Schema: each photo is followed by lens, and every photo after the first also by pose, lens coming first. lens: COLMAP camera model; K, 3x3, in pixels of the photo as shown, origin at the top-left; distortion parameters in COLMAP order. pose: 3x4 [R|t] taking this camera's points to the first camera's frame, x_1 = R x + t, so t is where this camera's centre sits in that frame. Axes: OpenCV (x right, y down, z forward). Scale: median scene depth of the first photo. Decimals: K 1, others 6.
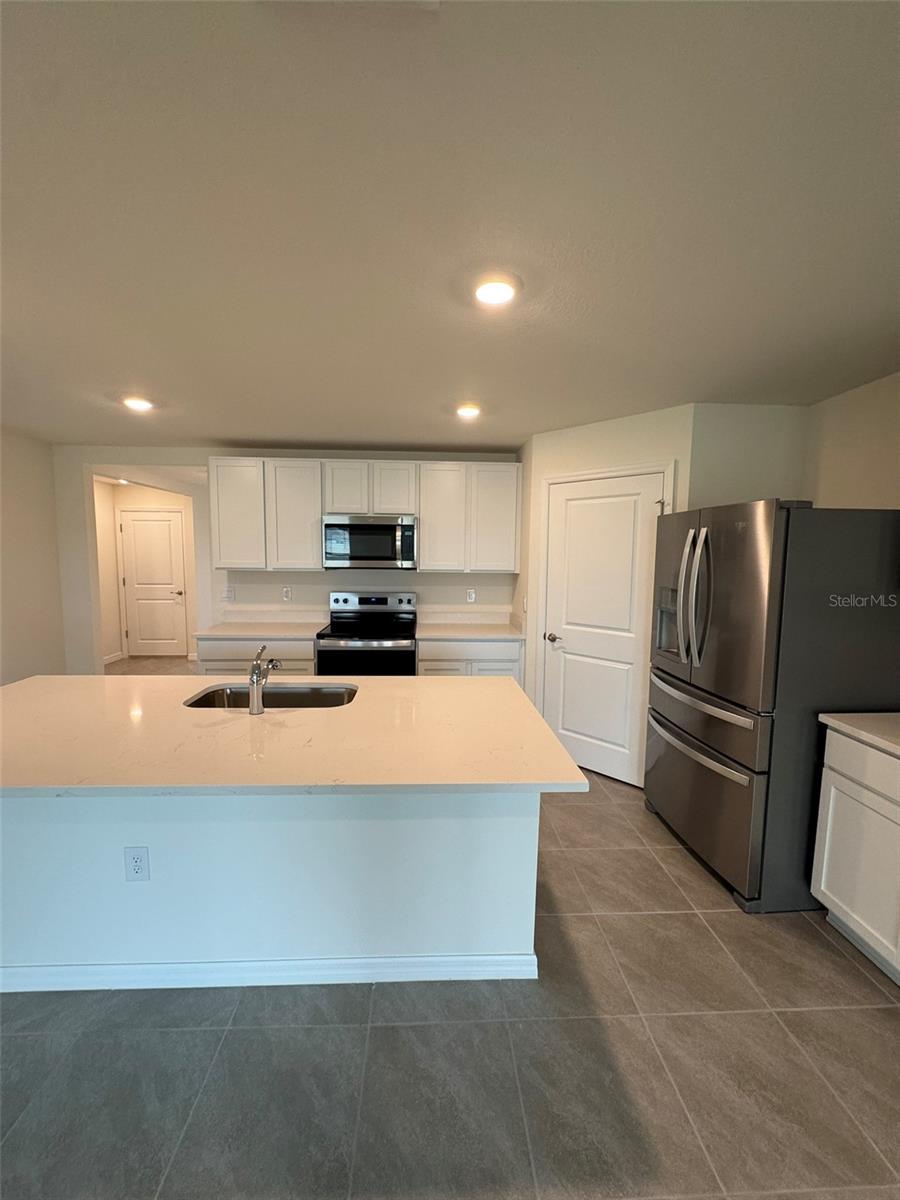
lens RADIAL K [[481.3, 0, 444.5], [0, 481.3, 596.7], [0, 0, 1]] dist [0.002311, 0.000120]
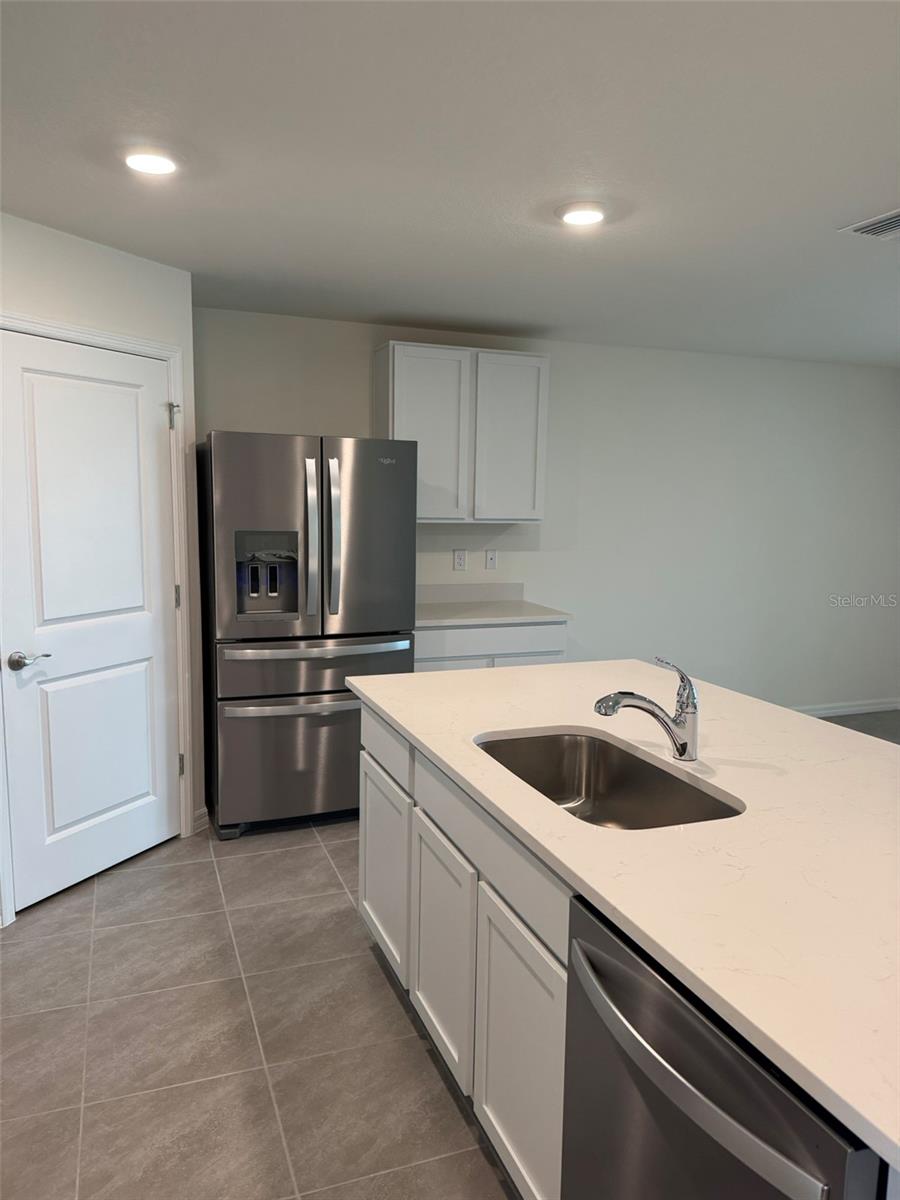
lens RADIAL K [[861.4, 0, 446.3], [0, 861.4, 605.6], [0, 0, 1]] dist [0.022977, -0.025592]
pose [[-0.313802, -0.141106, 0.938945, -0.643405], [0.064763, 0.983412, 0.169433, -0.077990], [-0.947277, 0.113977, -0.299458, 0.789161]]
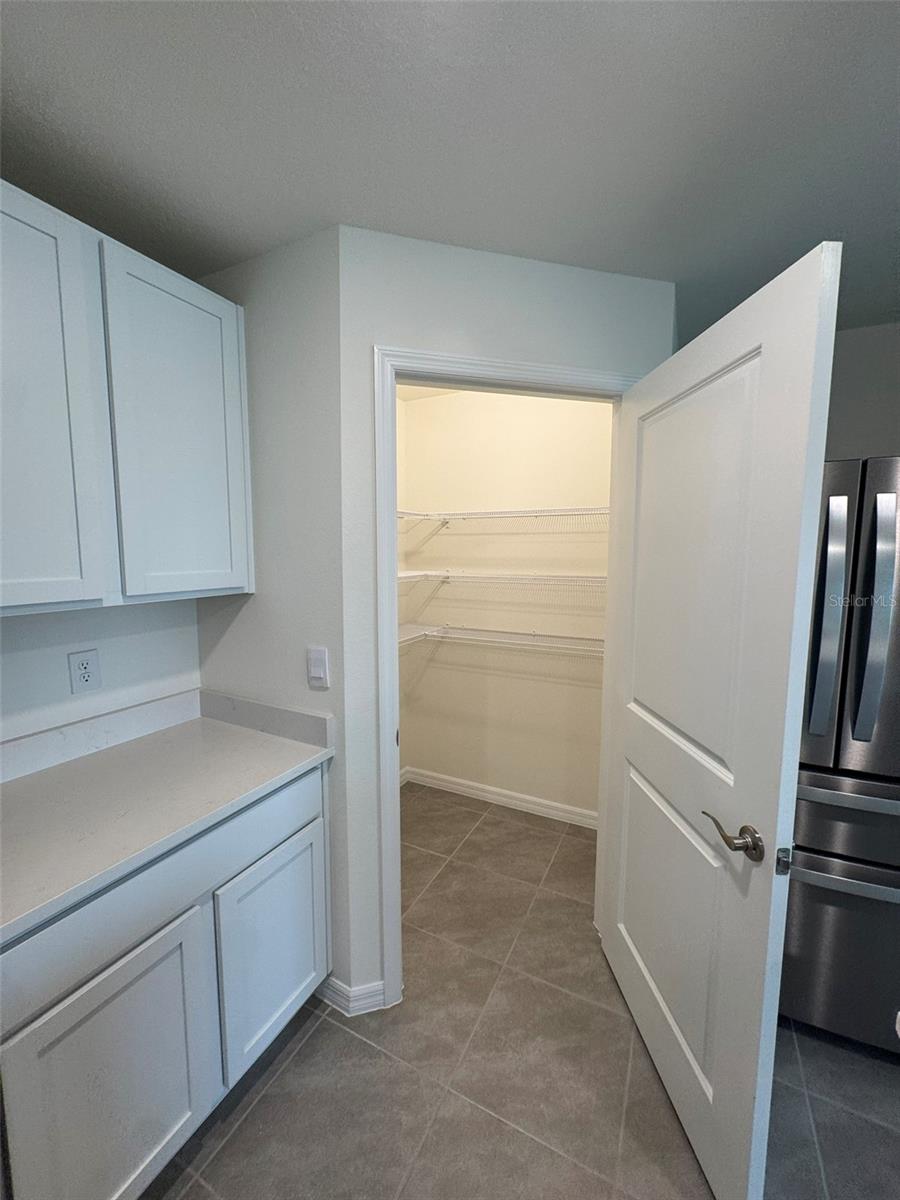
lens RADIAL K [[481.3, 0, 446.3], [0, 481.3, 608.3], [0, 0, 1]] dist [0.002311, 0.000120]
pose [[0.488013, -0.101039, 0.866968, -0.121192], [0.079611, 0.994290, 0.071065, -0.055151], [-0.869198, 0.034339, 0.493270, 0.703670]]
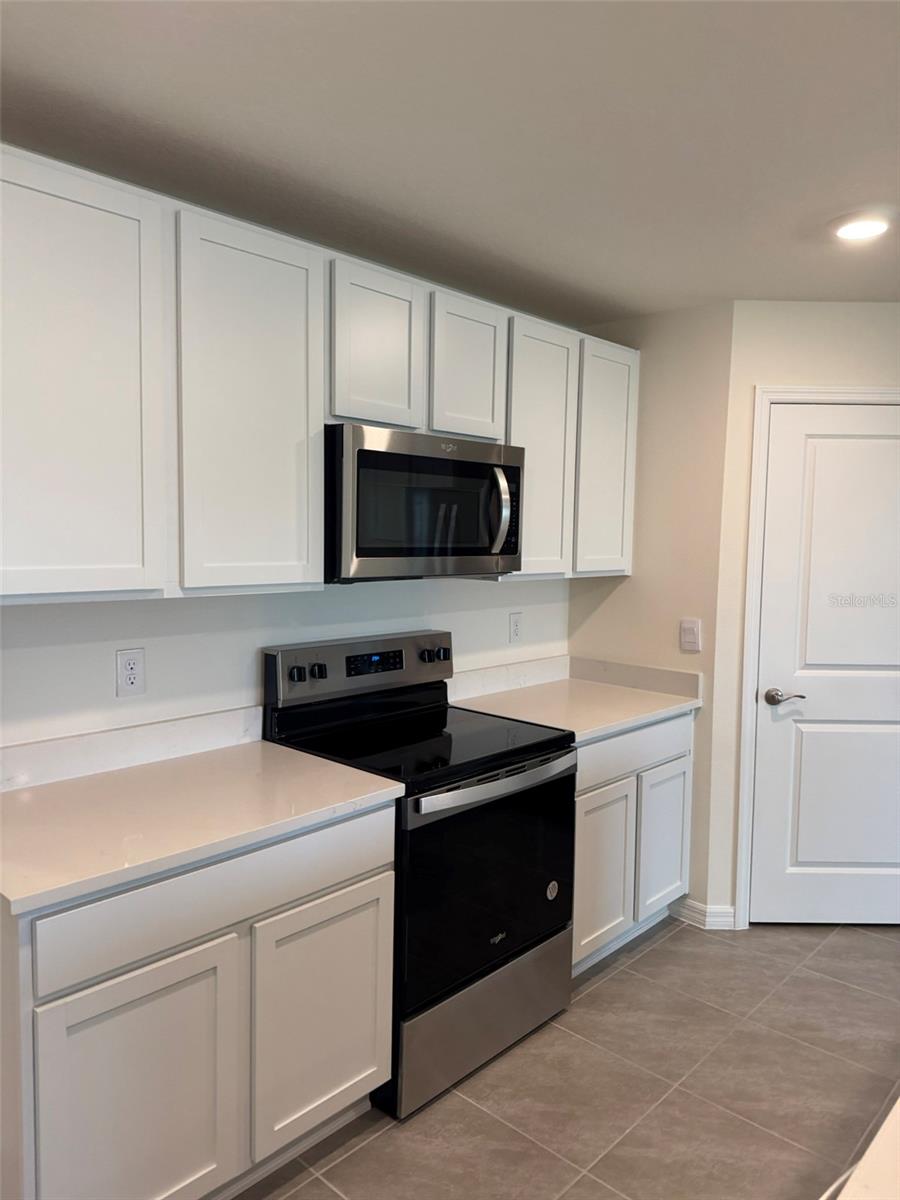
lens RADIAL K [[861.4, 0, 456.5], [0, 861.4, 598.0], [0, 0, 1]] dist [0.022977, -0.025592]
pose [[0.700514, -0.054629, 0.711545, -0.630192], [0.054247, 0.998257, 0.023235, -0.057762], [-0.711574, 0.022322, 0.702257, 0.542433]]
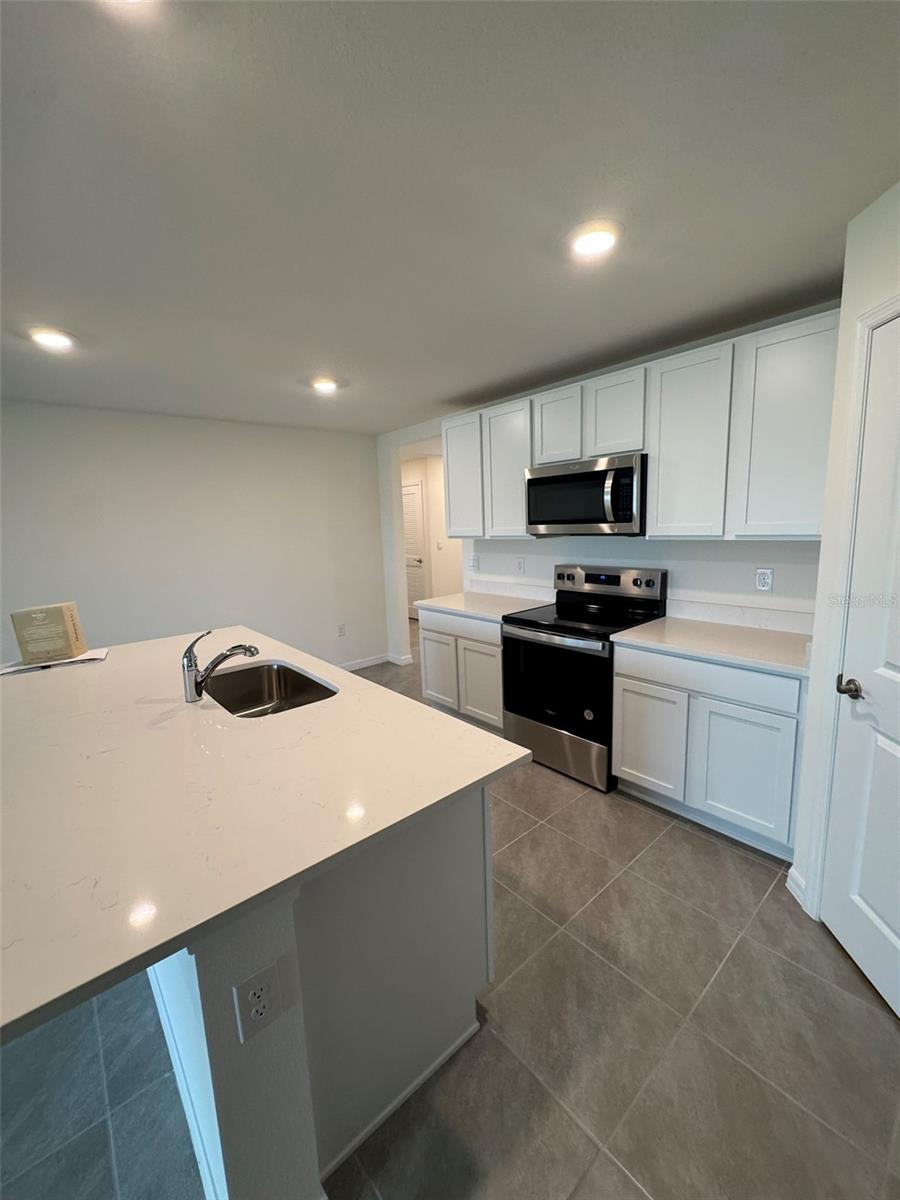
lens RADIAL K [[481.3, 0, 449.1], [0, 481.3, 600.7], [0, 0, 1]] dist [0.002311, 0.000120]
pose [[0.618336, 0.094707, -0.780186, 0.309154], [-0.026424, 0.994657, 0.099799, -0.028169], [0.785469, -0.041093, 0.617535, 0.404741]]
